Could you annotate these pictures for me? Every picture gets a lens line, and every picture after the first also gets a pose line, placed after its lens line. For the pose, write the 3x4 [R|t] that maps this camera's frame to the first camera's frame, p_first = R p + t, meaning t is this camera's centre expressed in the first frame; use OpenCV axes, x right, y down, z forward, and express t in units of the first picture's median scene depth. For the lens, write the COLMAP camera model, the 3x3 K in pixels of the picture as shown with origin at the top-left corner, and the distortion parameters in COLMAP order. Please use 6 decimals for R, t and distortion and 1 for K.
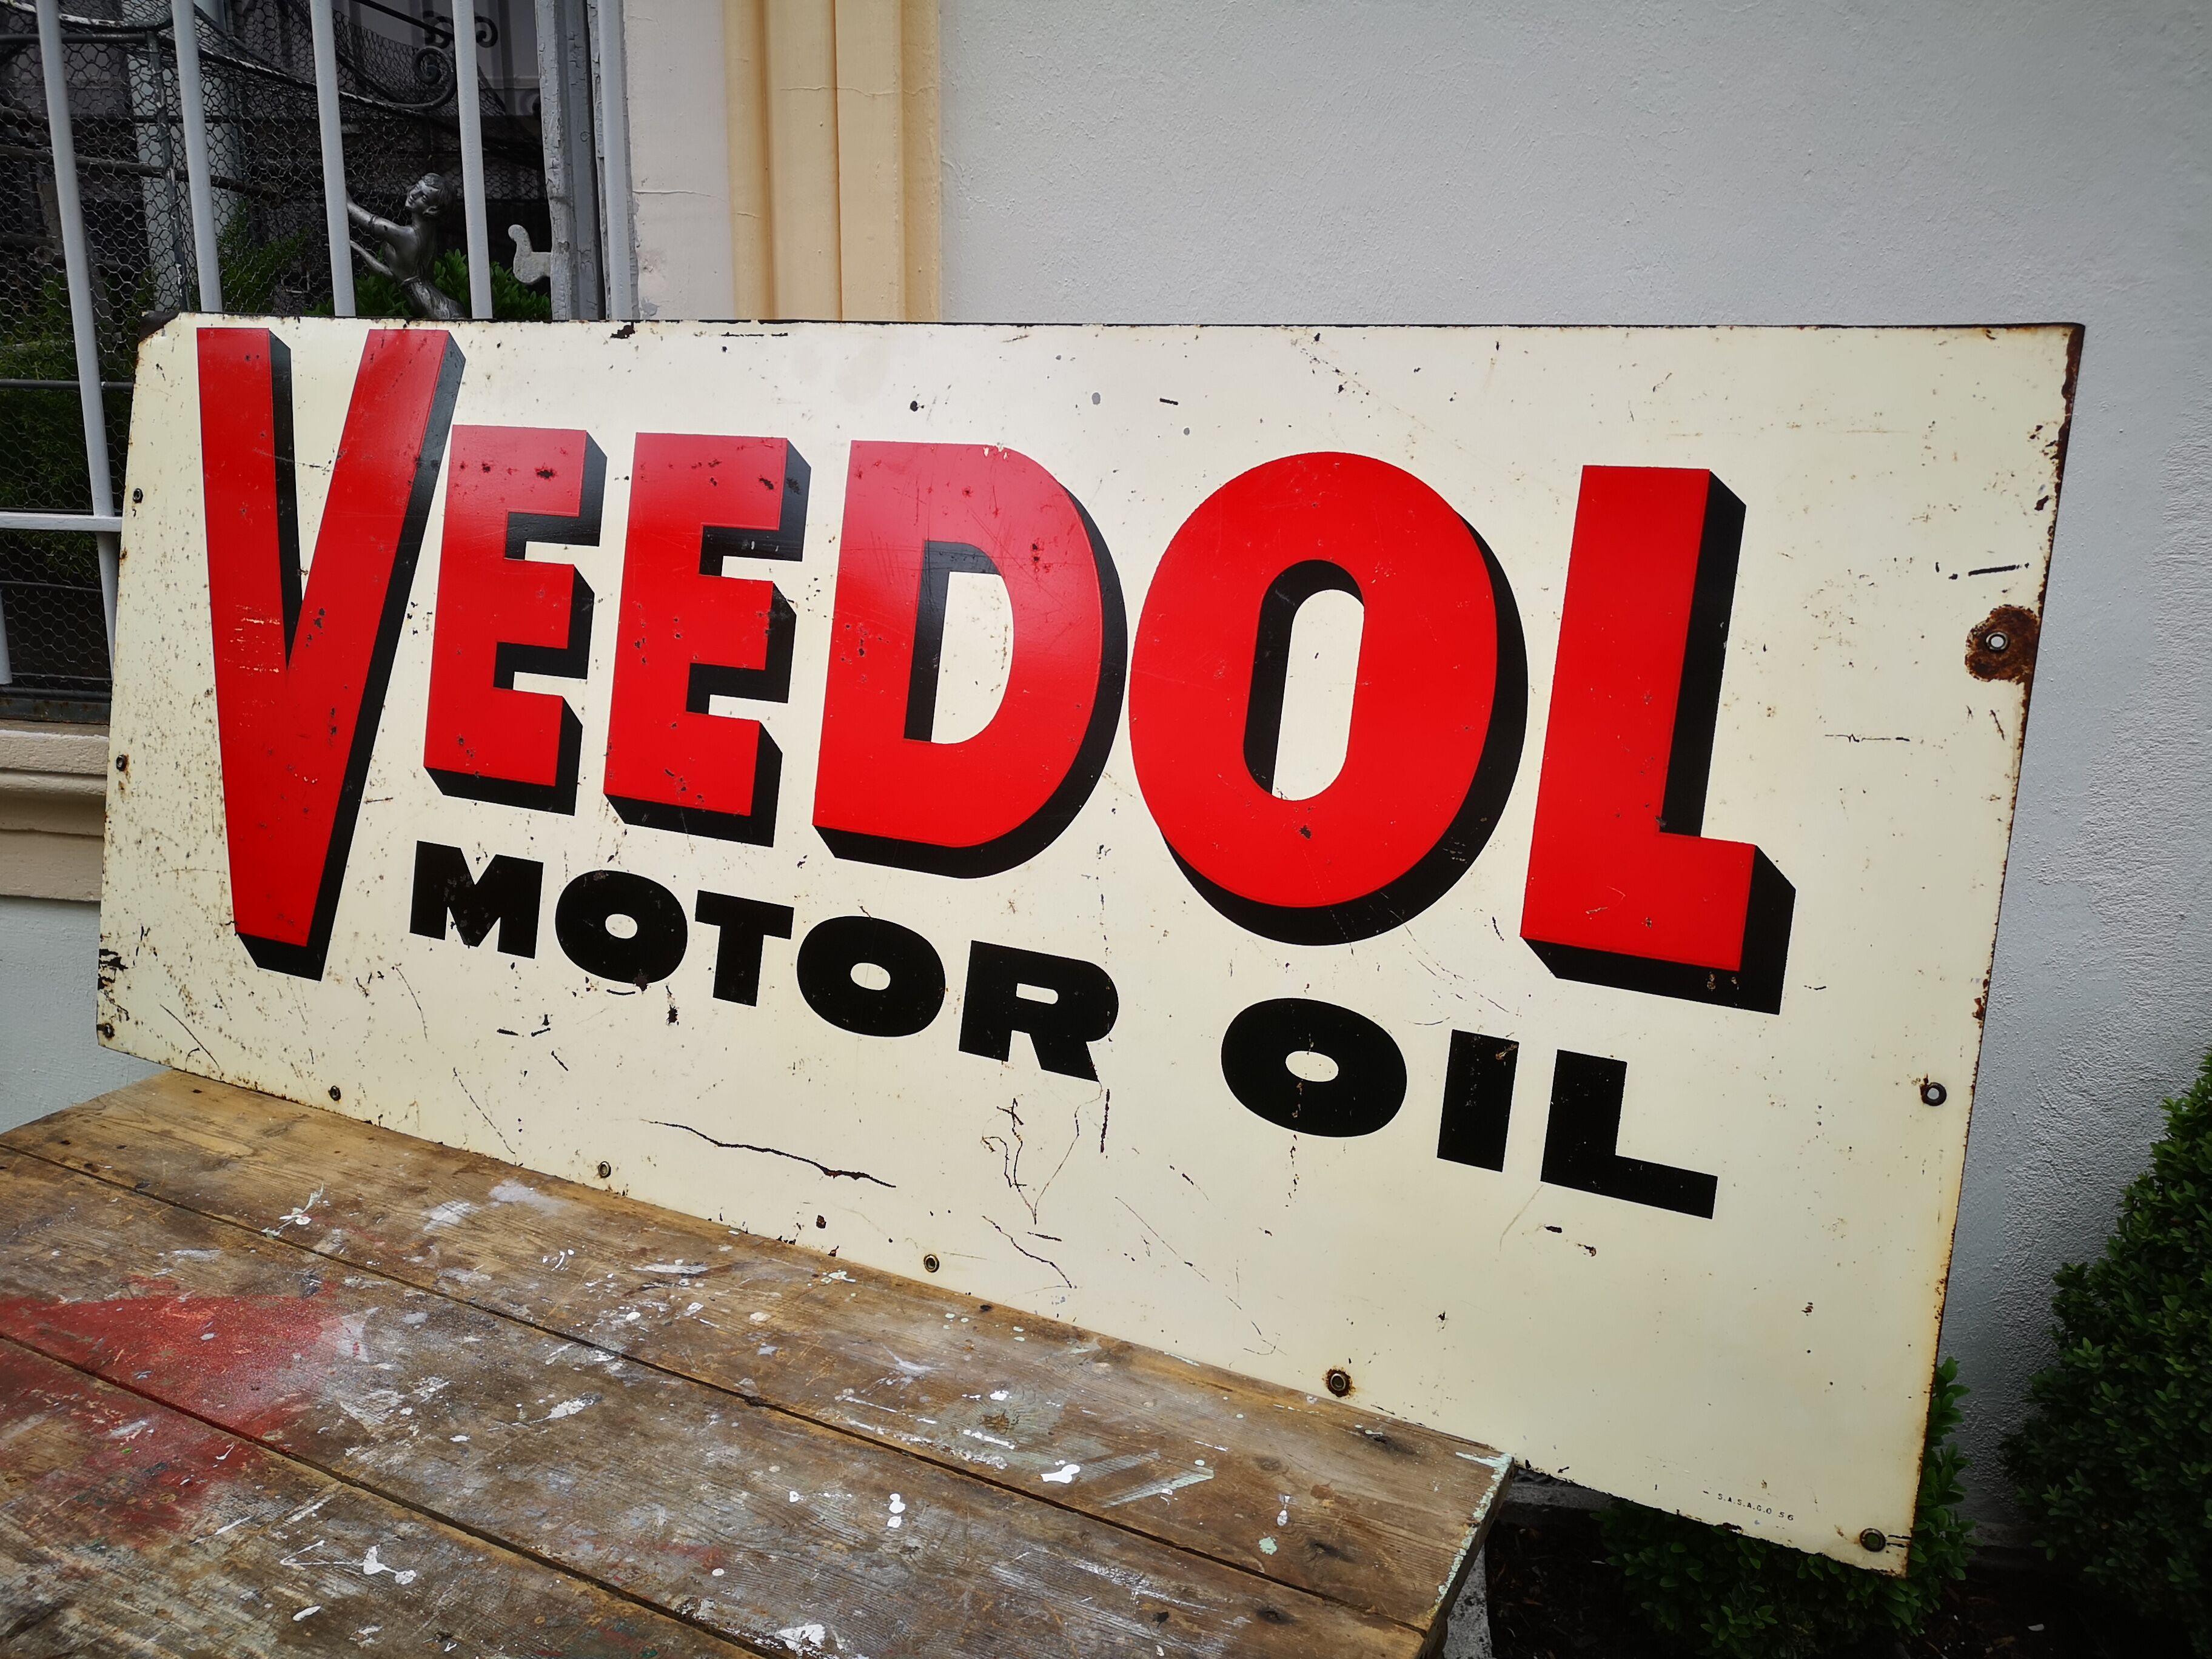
lens RADIAL K [[1736.5, 0, 1110.6], [0, 1736.5, 800.6], [0, 0, 1]] dist [0.050939, -0.054541]
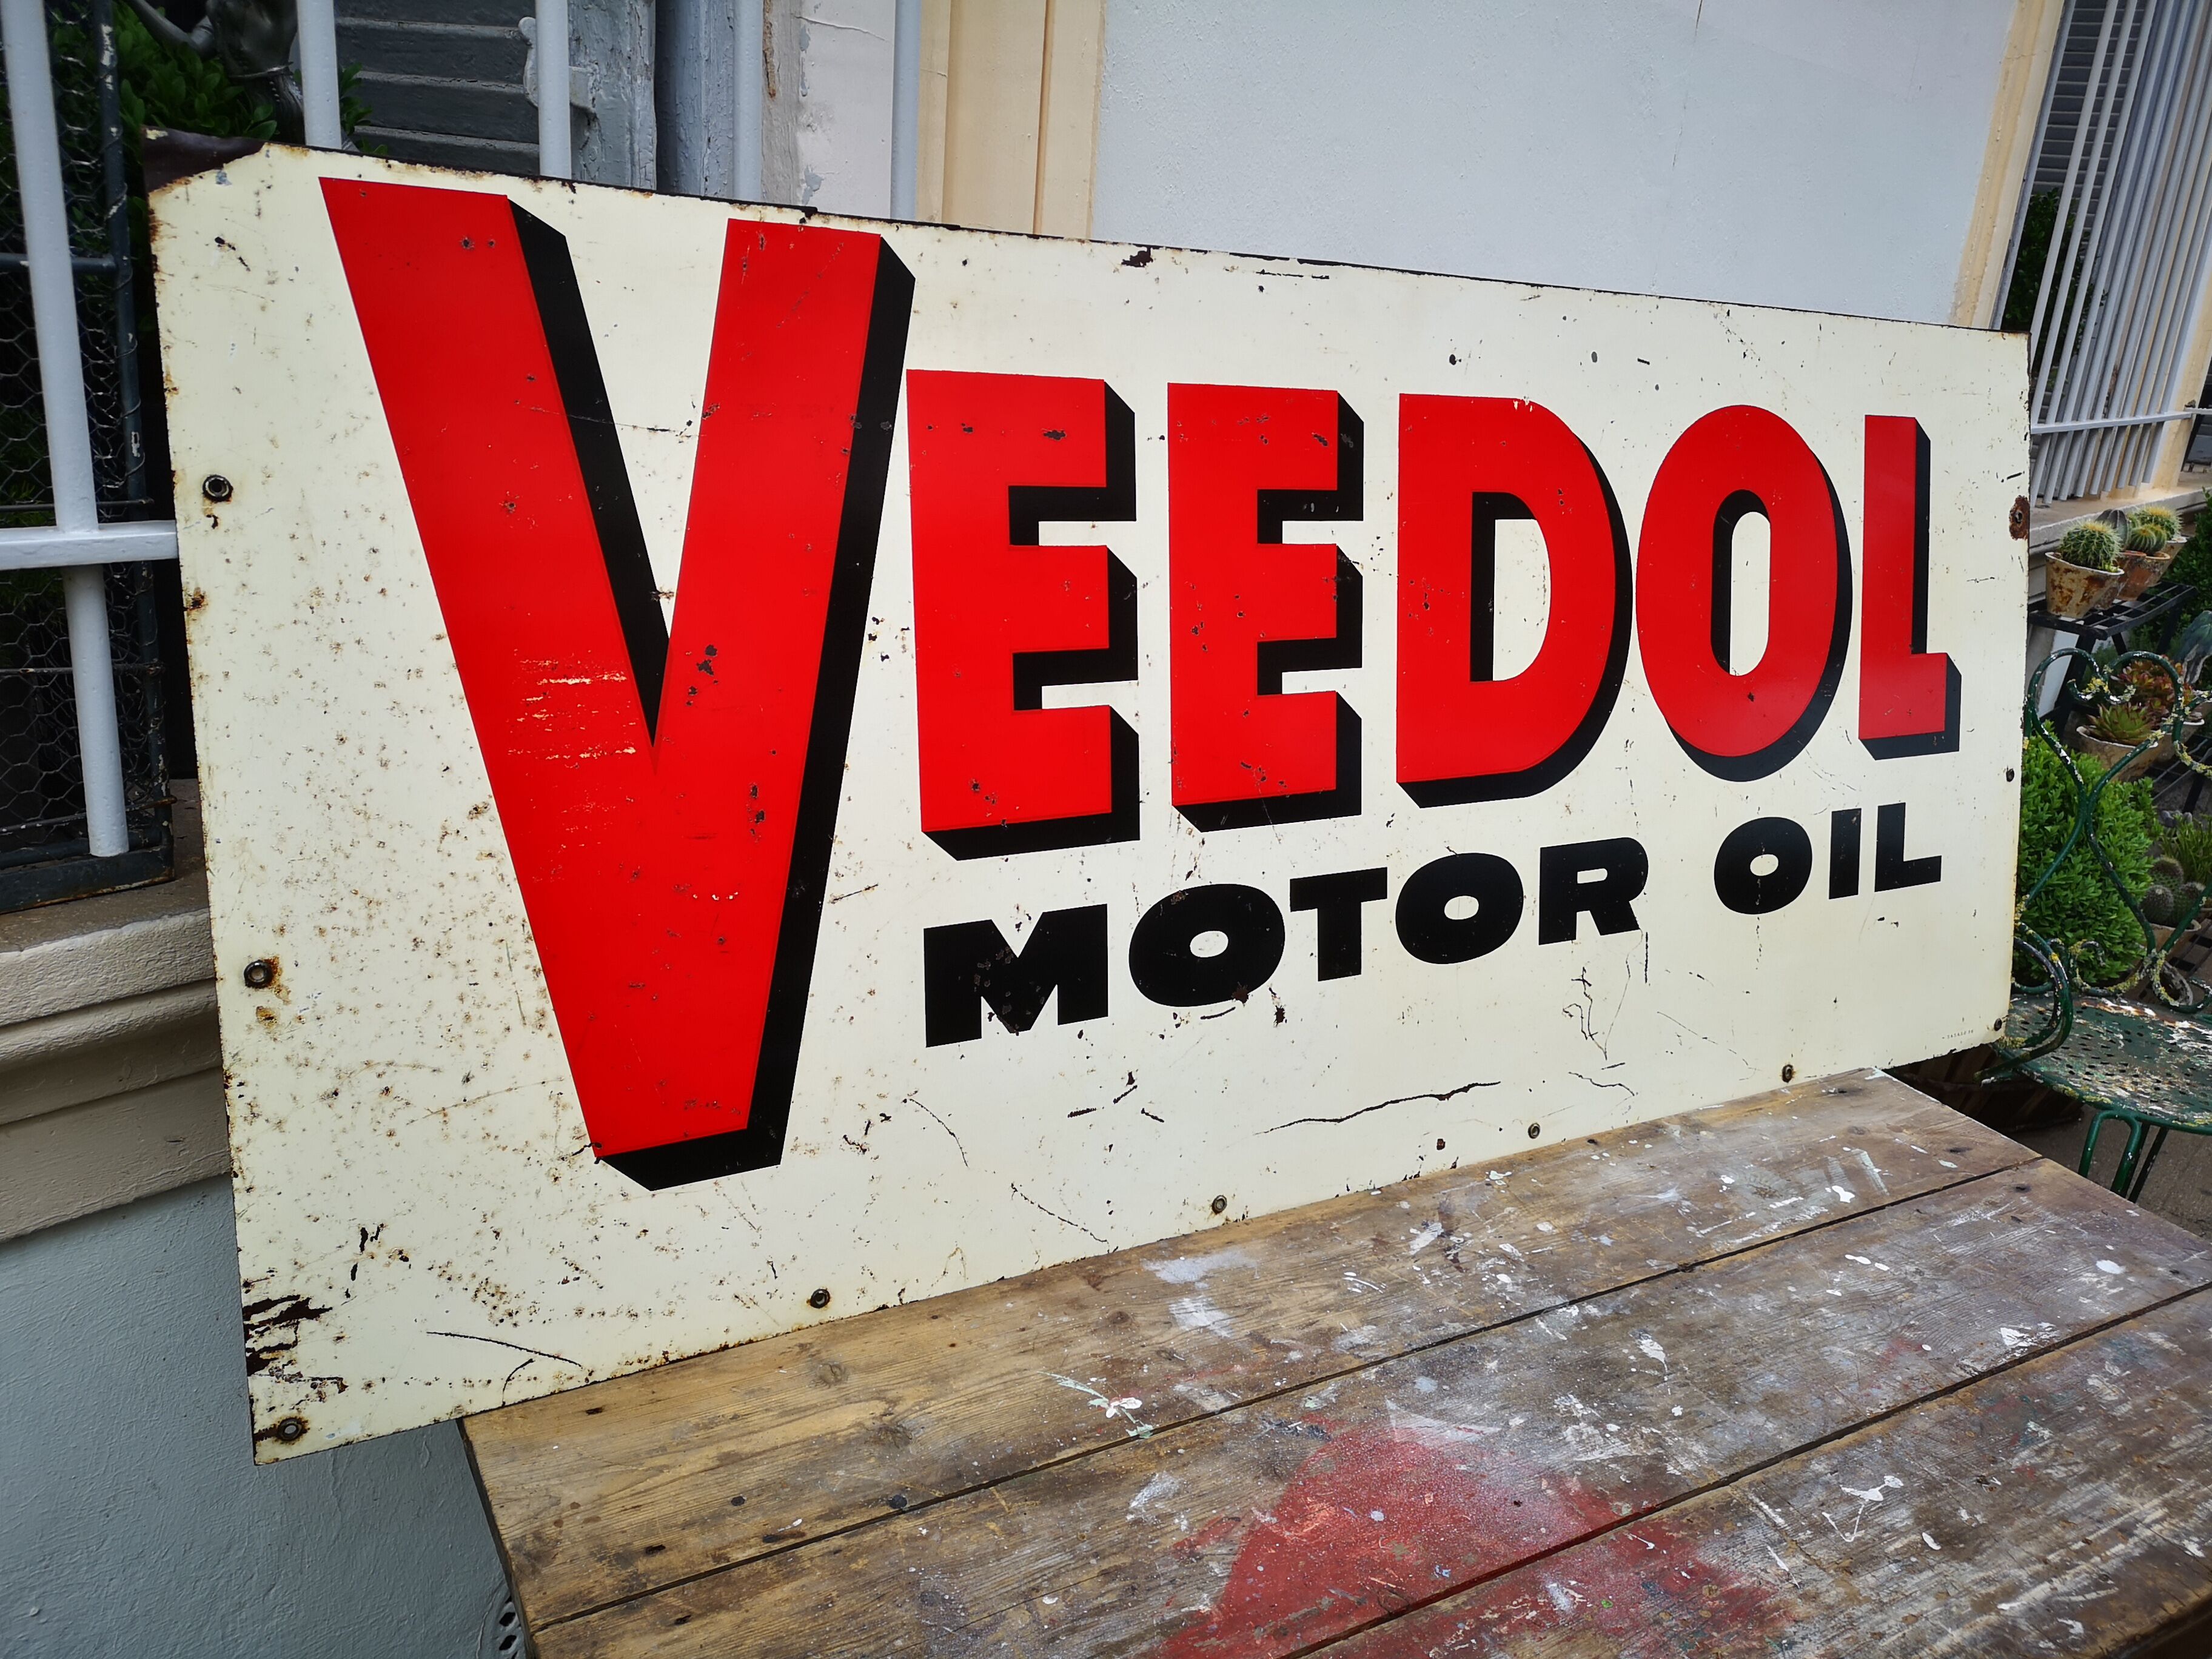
lens RADIAL K [[1736.5, 0, 1110.6], [0, 1736.5, 800.6], [0, 0, 1]] dist [0.050939, -0.054541]
pose [[0.526627, -0.230118, 0.818358, -1.073333], [0.111063, 0.973038, 0.202142, -0.195771], [-0.842810, -0.015564, 0.537985, 0.589451]]
